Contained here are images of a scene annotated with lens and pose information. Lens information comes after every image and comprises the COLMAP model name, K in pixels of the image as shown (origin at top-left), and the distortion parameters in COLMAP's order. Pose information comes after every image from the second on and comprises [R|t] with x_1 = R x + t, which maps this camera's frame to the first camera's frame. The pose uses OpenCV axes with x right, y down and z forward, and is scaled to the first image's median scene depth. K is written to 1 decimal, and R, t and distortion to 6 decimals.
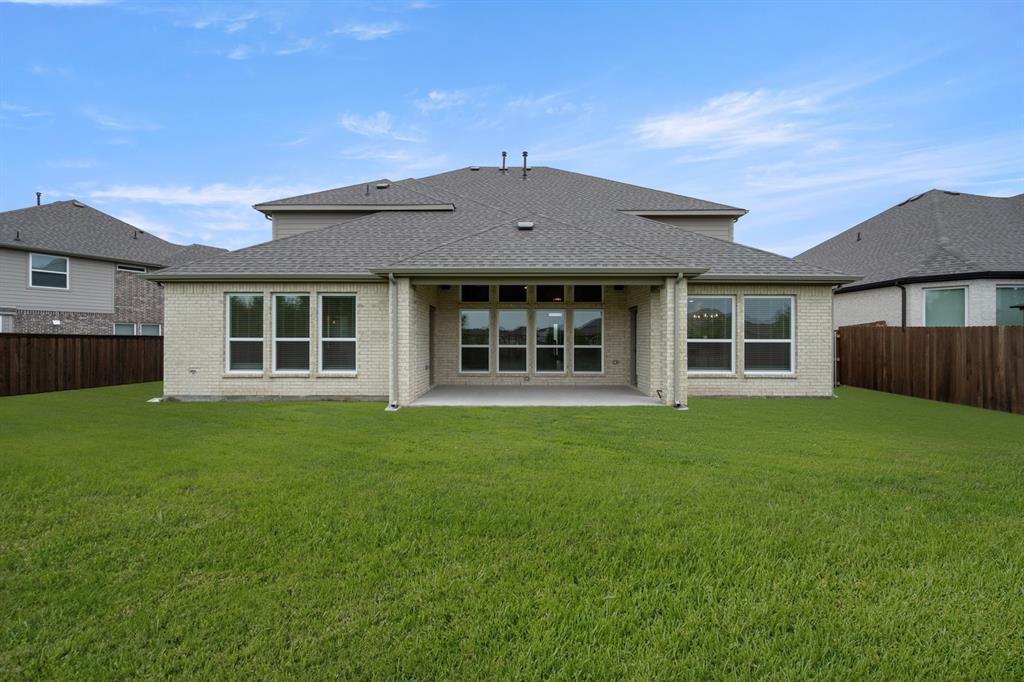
lens RADIAL K [[402.2, 0, 508.5], [0, 402.2, 338.8], [0, 0, 1]] dist [0.000034, 0.001109]
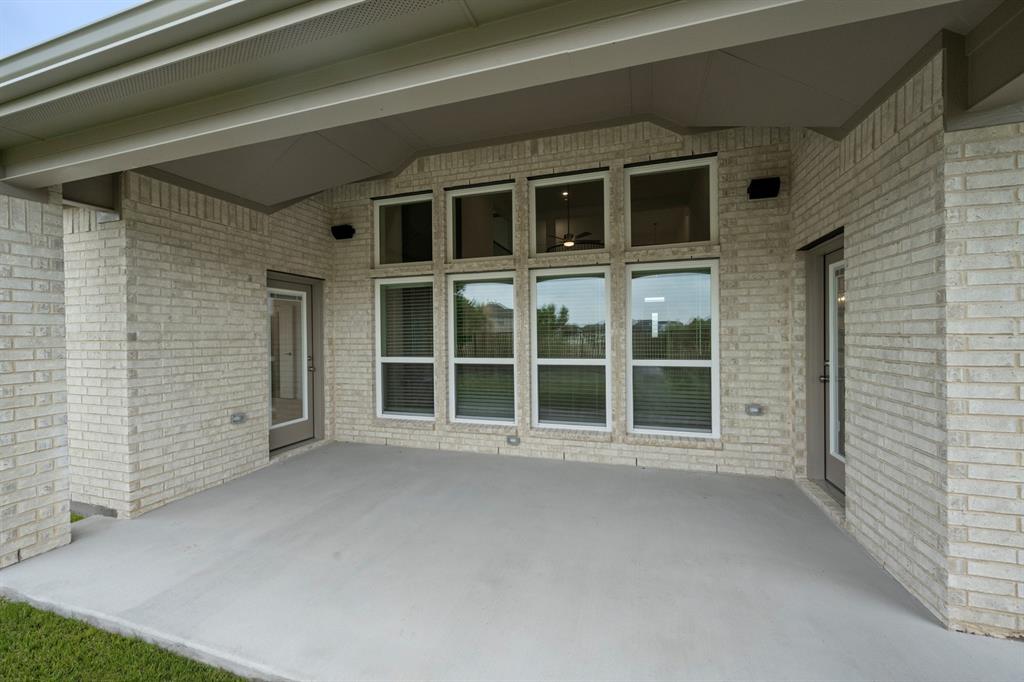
lens RADIAL K [[402.2, 0, 509.8], [0, 402.2, 338.1], [0, 0, 1]] dist [0.000034, 0.001109]
pose [[0.959221, -0.009813, -0.282486, 0.174884], [0.012925, 0.999875, 0.009155, -0.010187], [0.282360, -0.012433, 0.959228, 0.657773]]
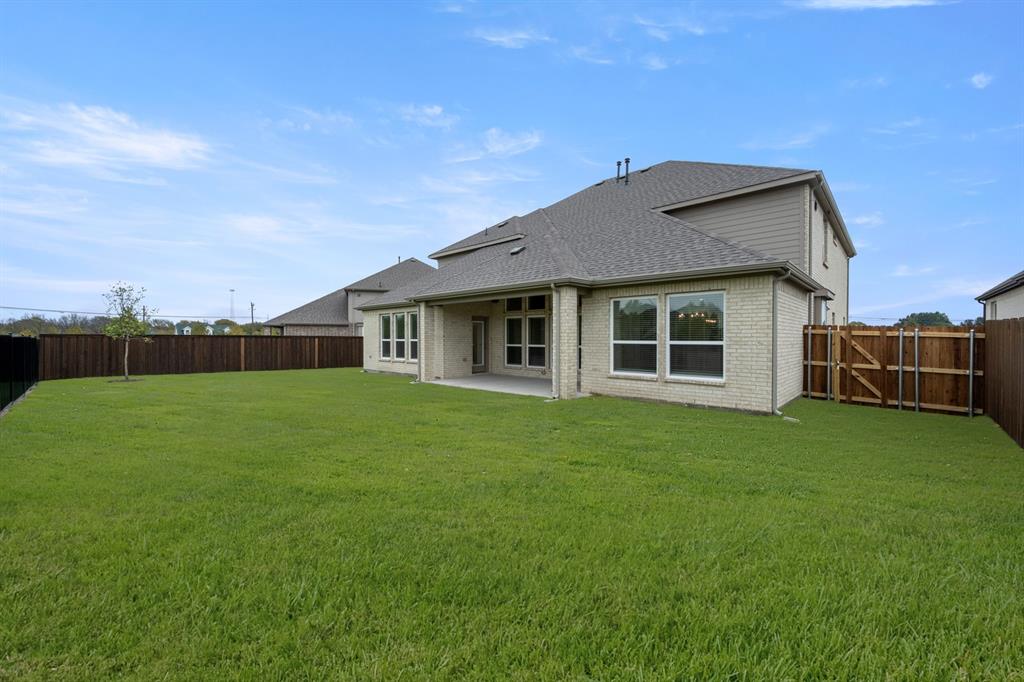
lens RADIAL K [[402.2, 0, 509.3], [0, 402.2, 338.9], [0, 0, 1]] dist [0.000034, 0.001109]
pose [[0.734455, -0.000059, -0.678657, 0.857639], [0.001963, 0.999996, 0.002038, -0.005498], [0.678654, -0.002829, 0.734452, 0.051297]]
